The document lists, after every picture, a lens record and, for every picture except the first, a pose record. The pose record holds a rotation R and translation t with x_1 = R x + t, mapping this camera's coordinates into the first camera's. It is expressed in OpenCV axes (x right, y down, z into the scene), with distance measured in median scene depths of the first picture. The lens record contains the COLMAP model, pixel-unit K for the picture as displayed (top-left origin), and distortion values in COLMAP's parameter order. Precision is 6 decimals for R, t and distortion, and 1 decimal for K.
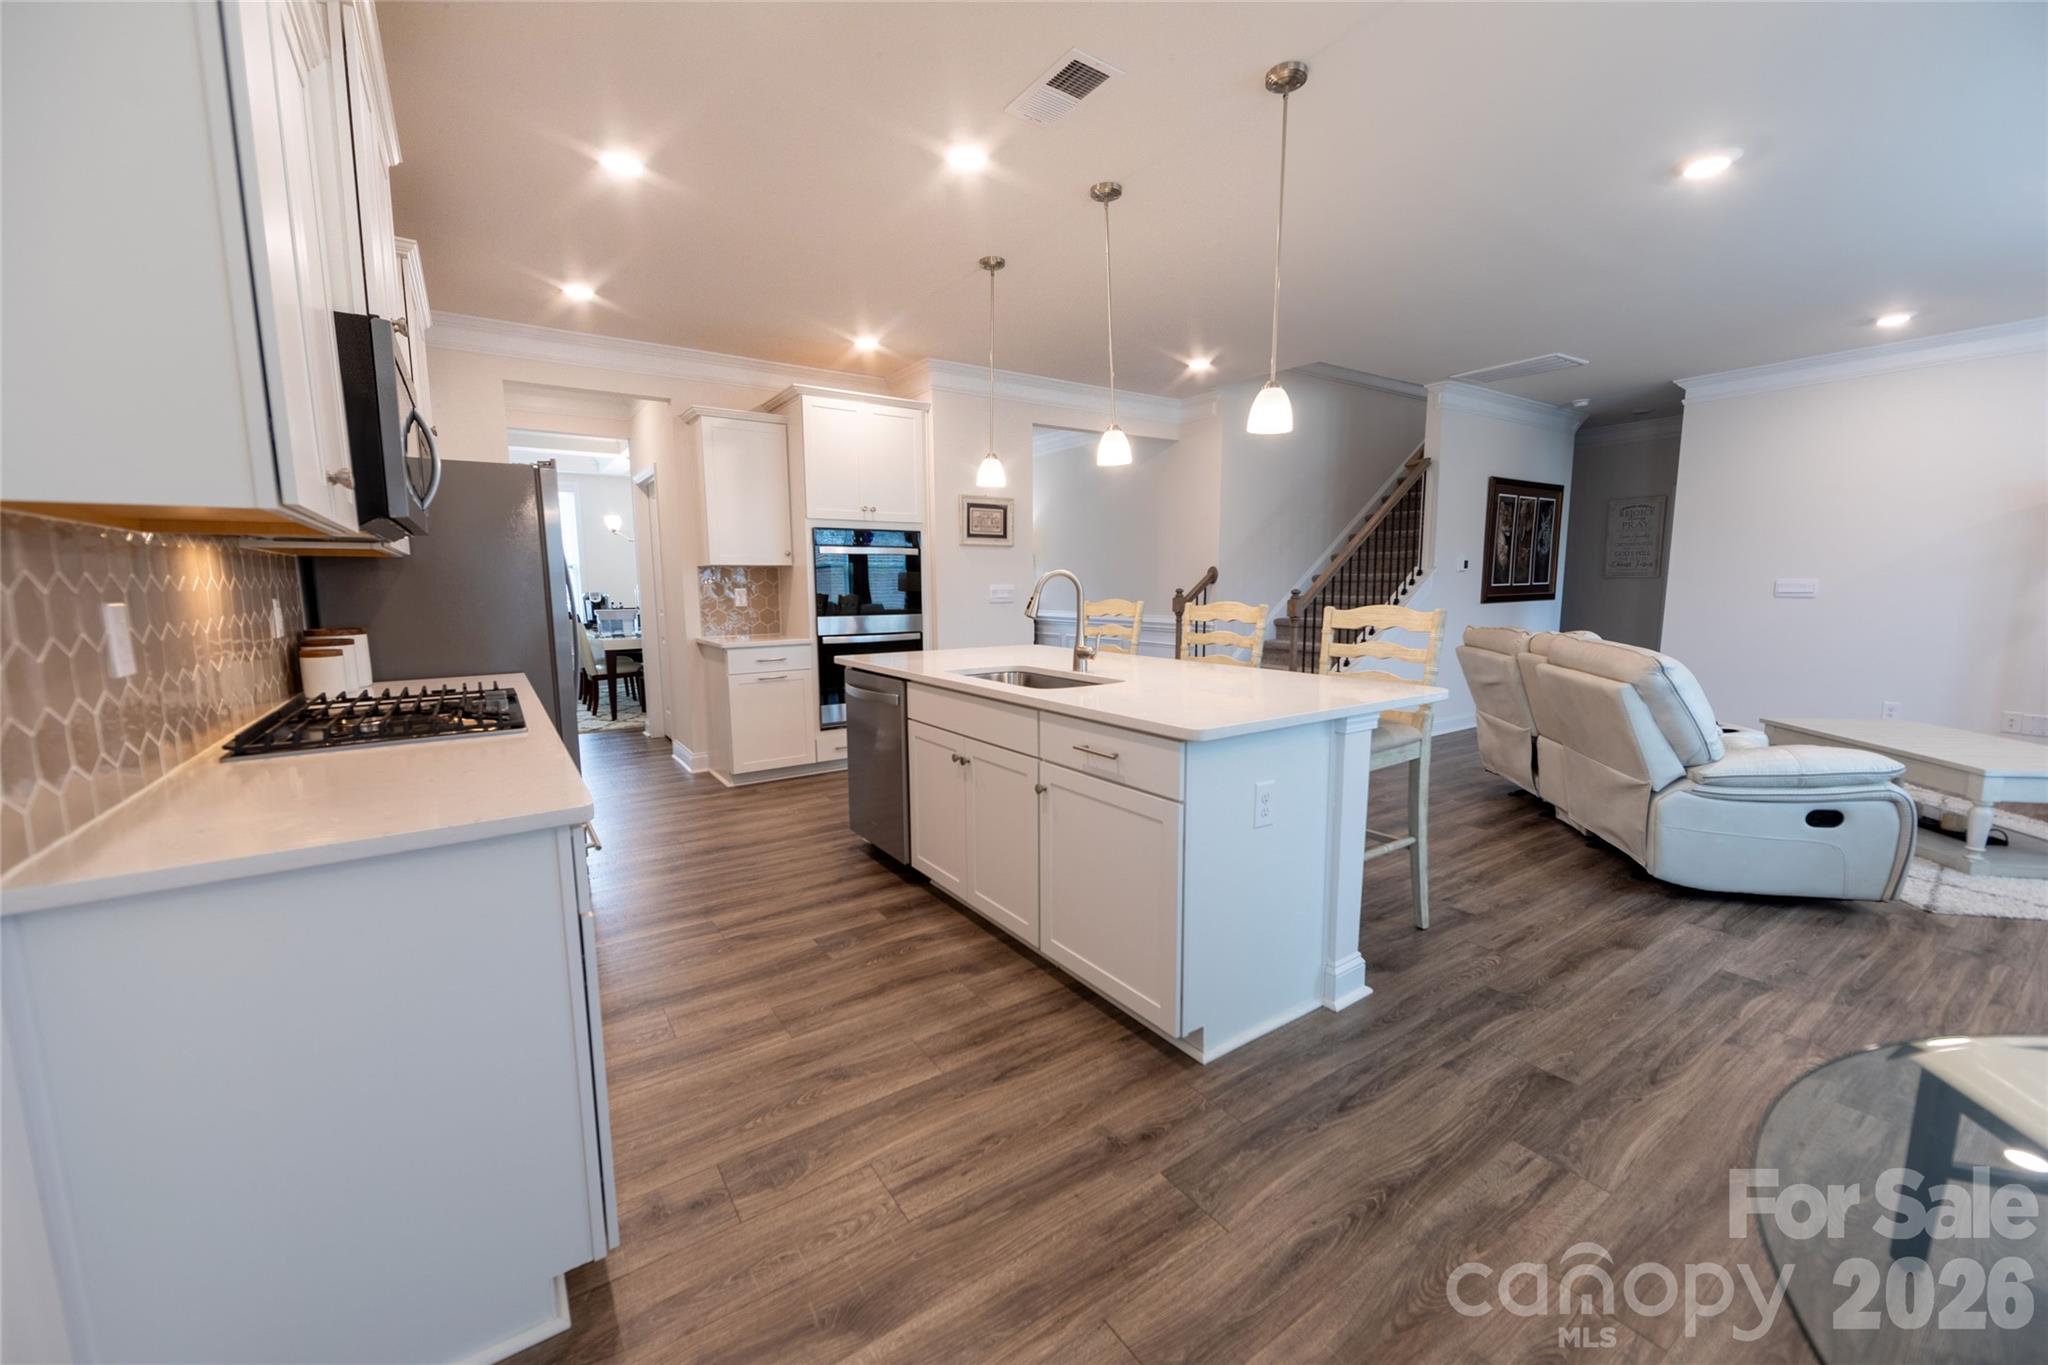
lens RADIAL K [[793.6, 0, 1024.0], [0, 793.6, 682.5], [0, 0, 1]] dist [0.011992, -0.005108]
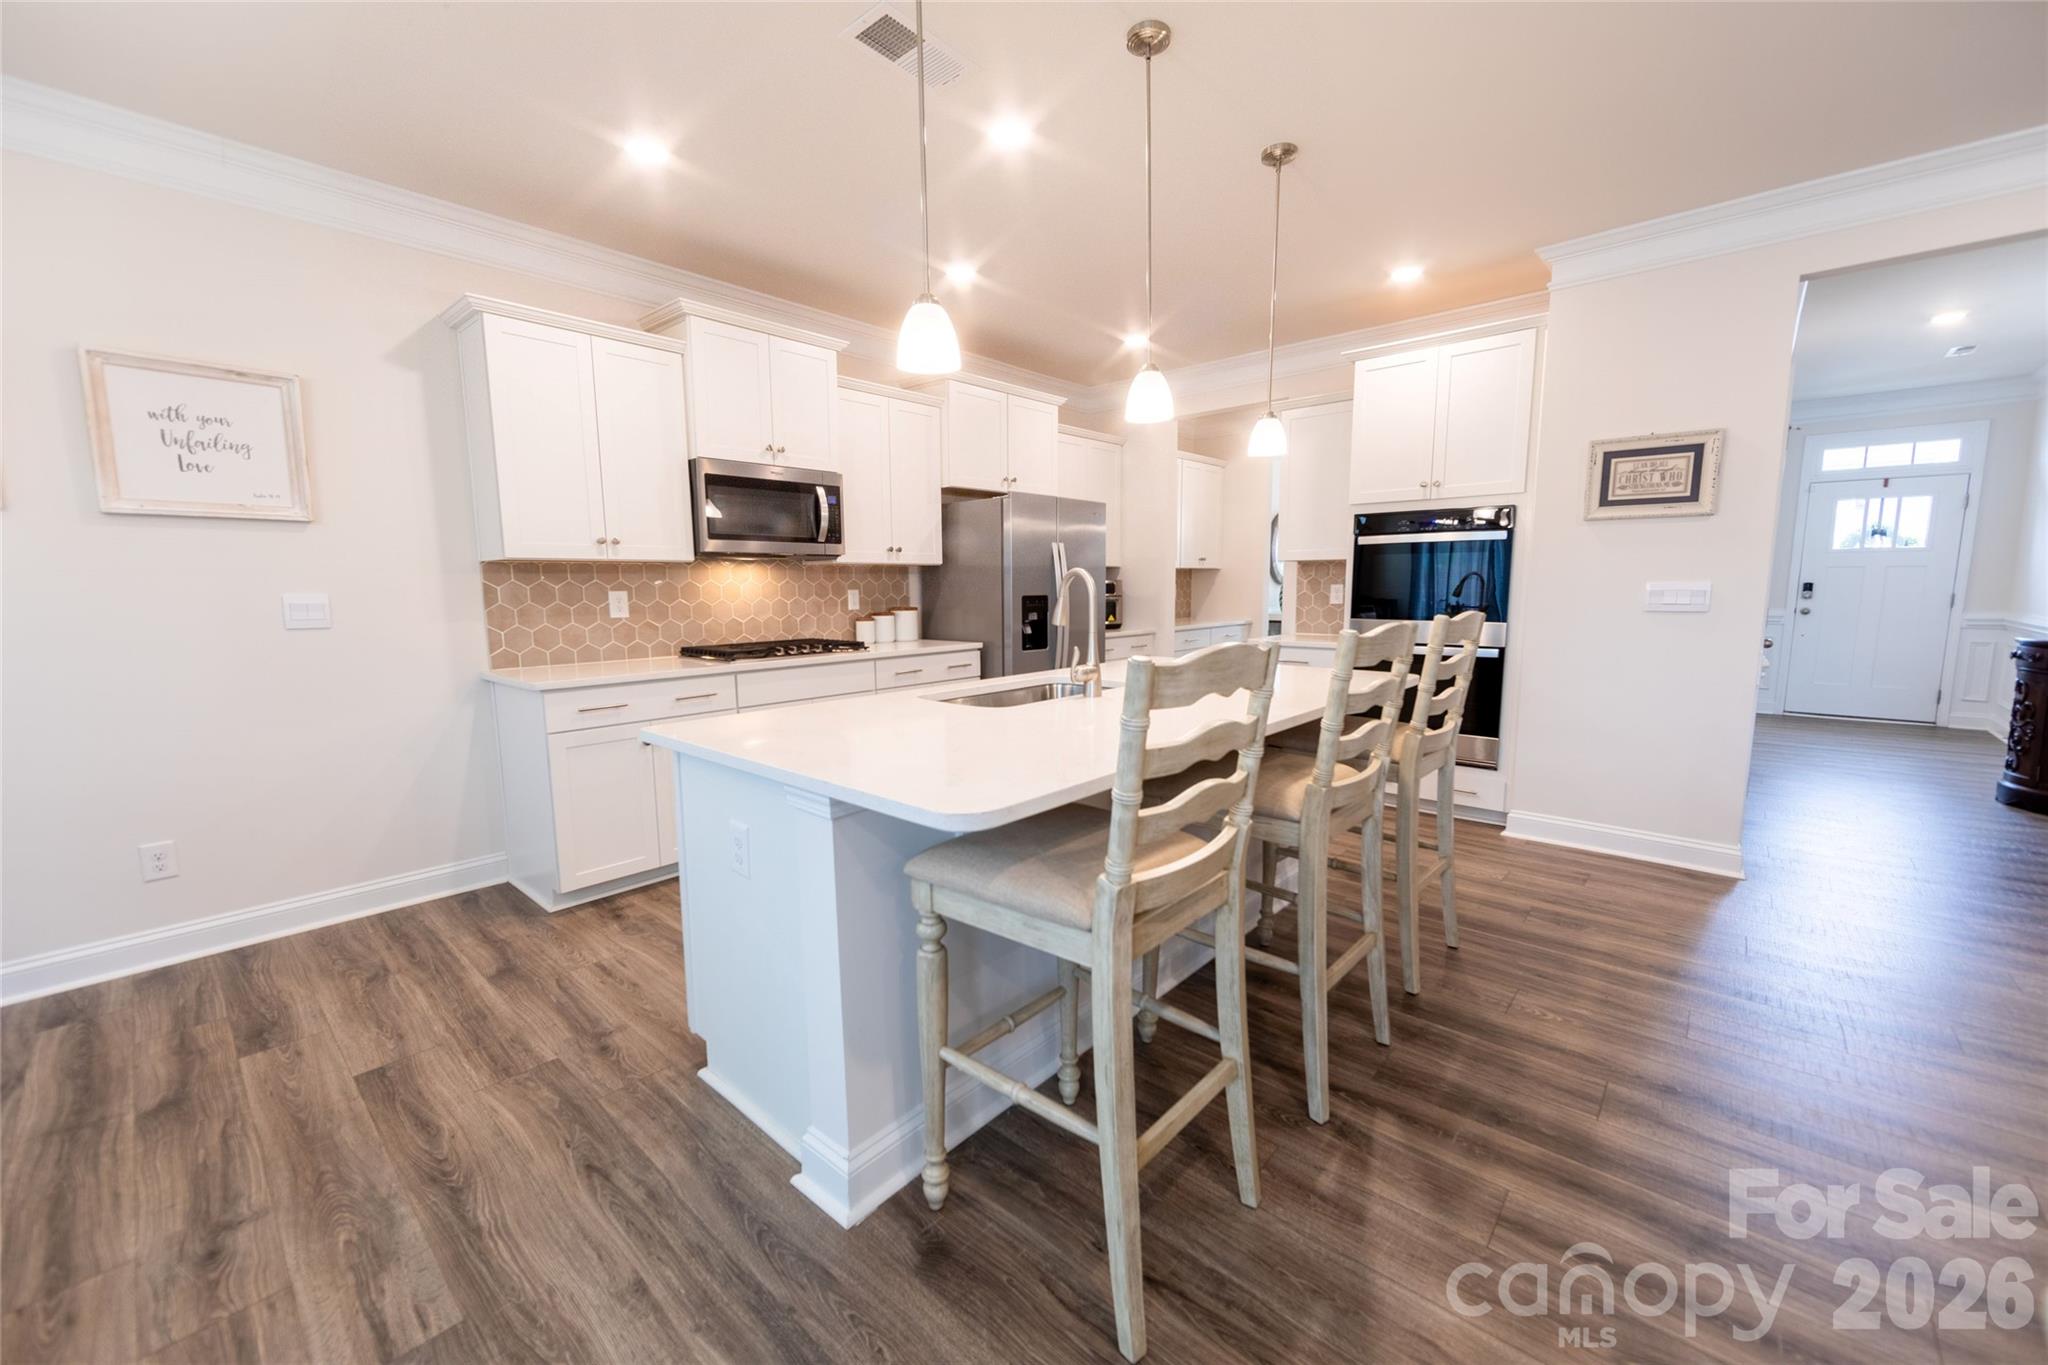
lens RADIAL K [[793.6, 0, 1024.0], [0, 793.6, 682.5], [0, 0, 1]] dist [0.011992, -0.005108]
pose [[0.236091, 0.128682, -0.963173, 0.920990], [-0.116616, 0.987781, 0.103386, -0.114987], [0.964708, 0.087913, 0.248213, 0.837516]]
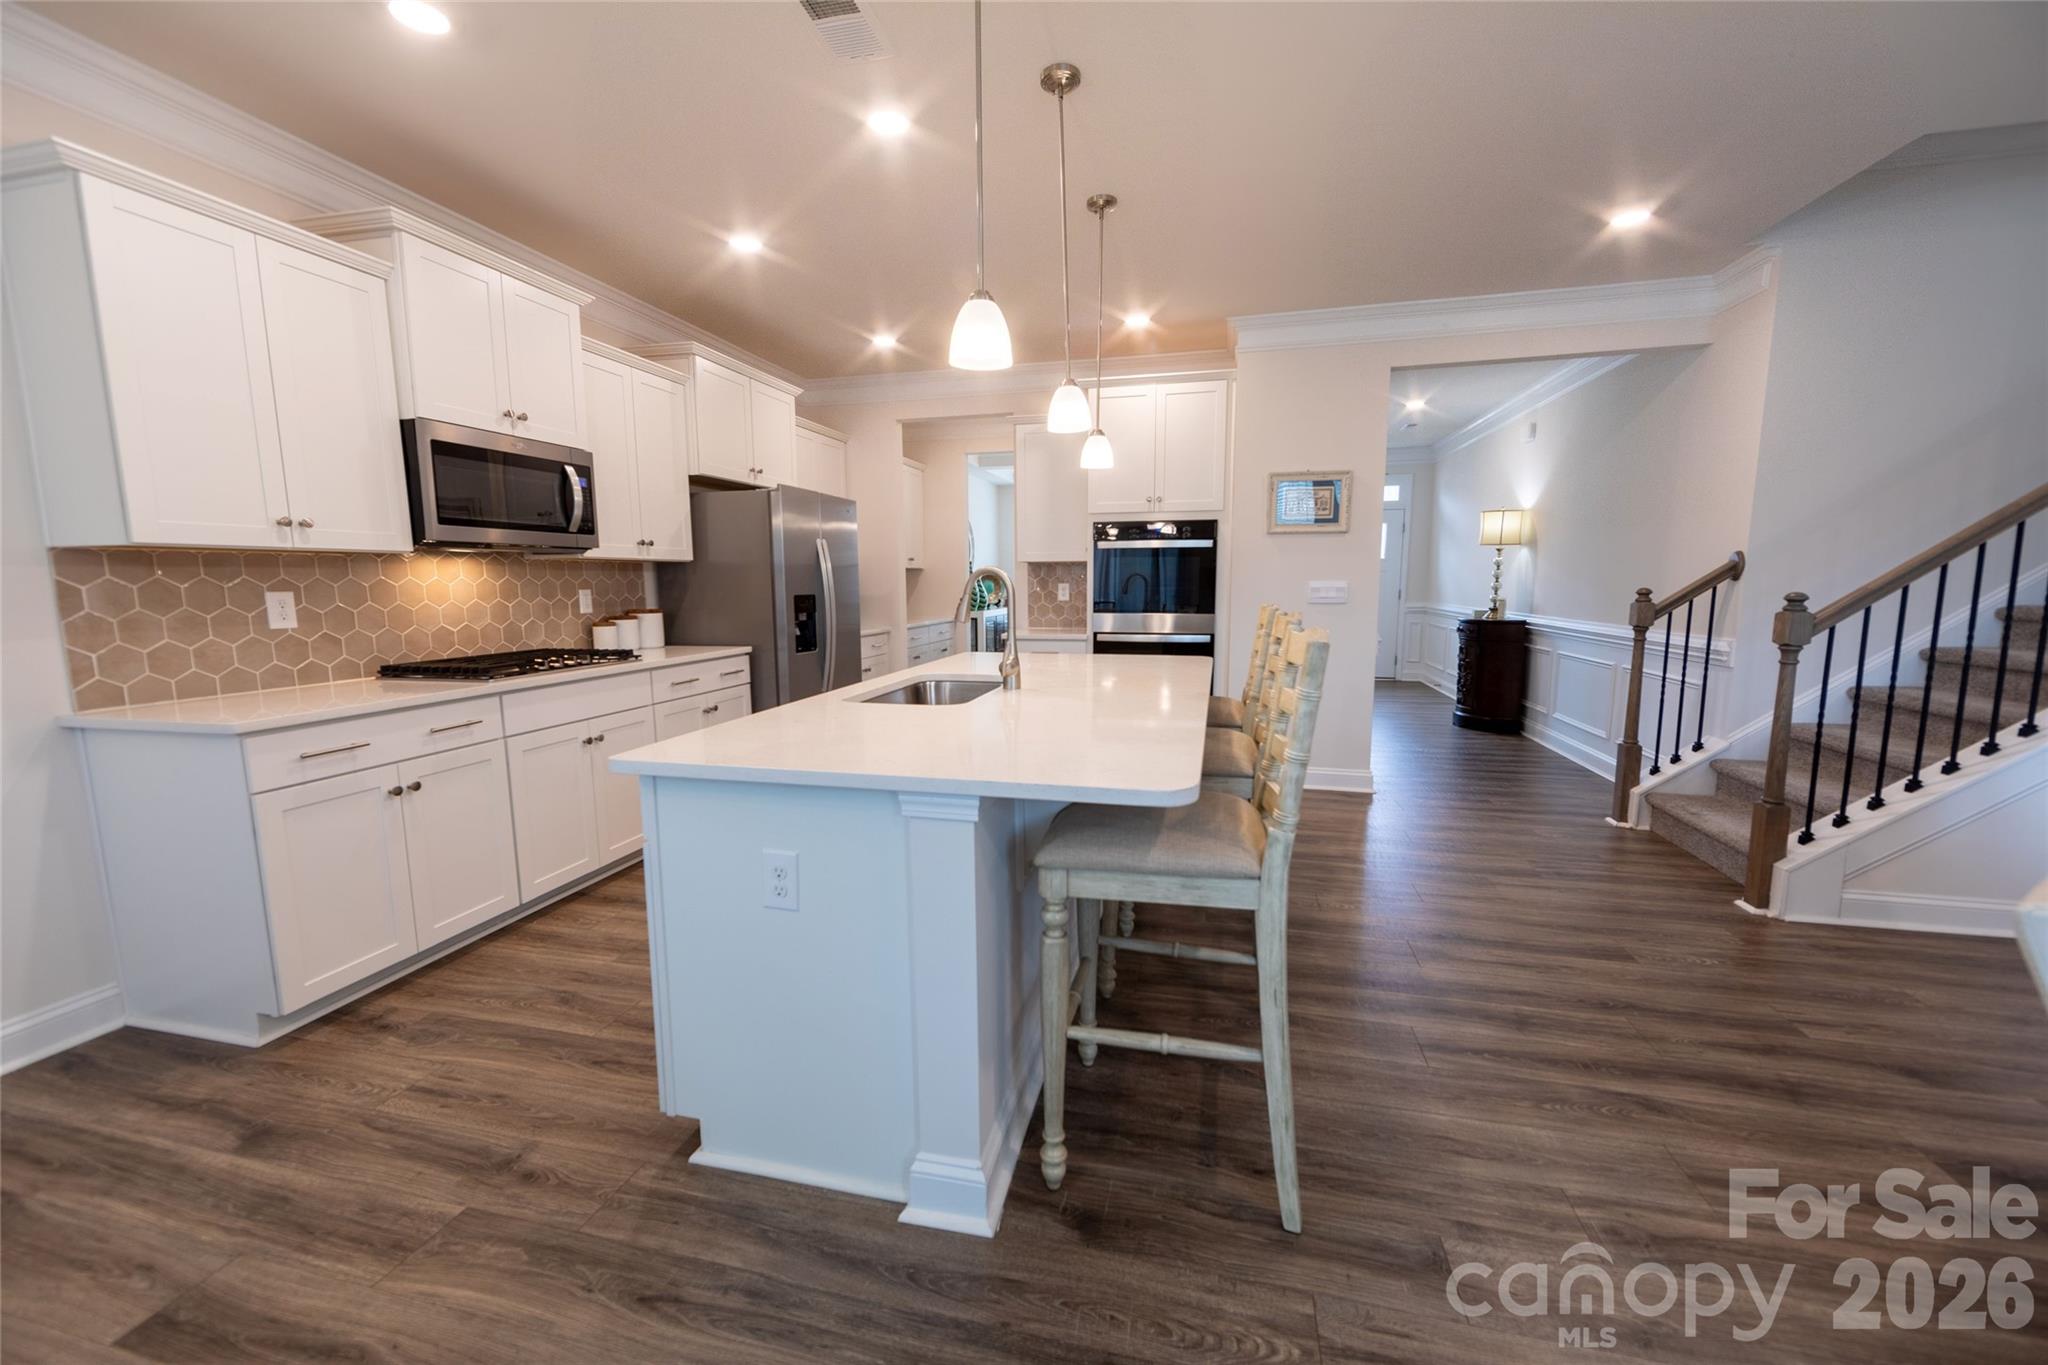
lens RADIAL K [[793.6, 0, 1024.0], [0, 793.6, 682.5], [0, 0, 1]] dist [0.011992, -0.005108]
pose [[0.665770, 0.100346, -0.739379, 0.781099], [-0.093336, 0.994333, 0.050904, -0.072840], [0.740296, 0.035120, 0.671363, 0.517055]]
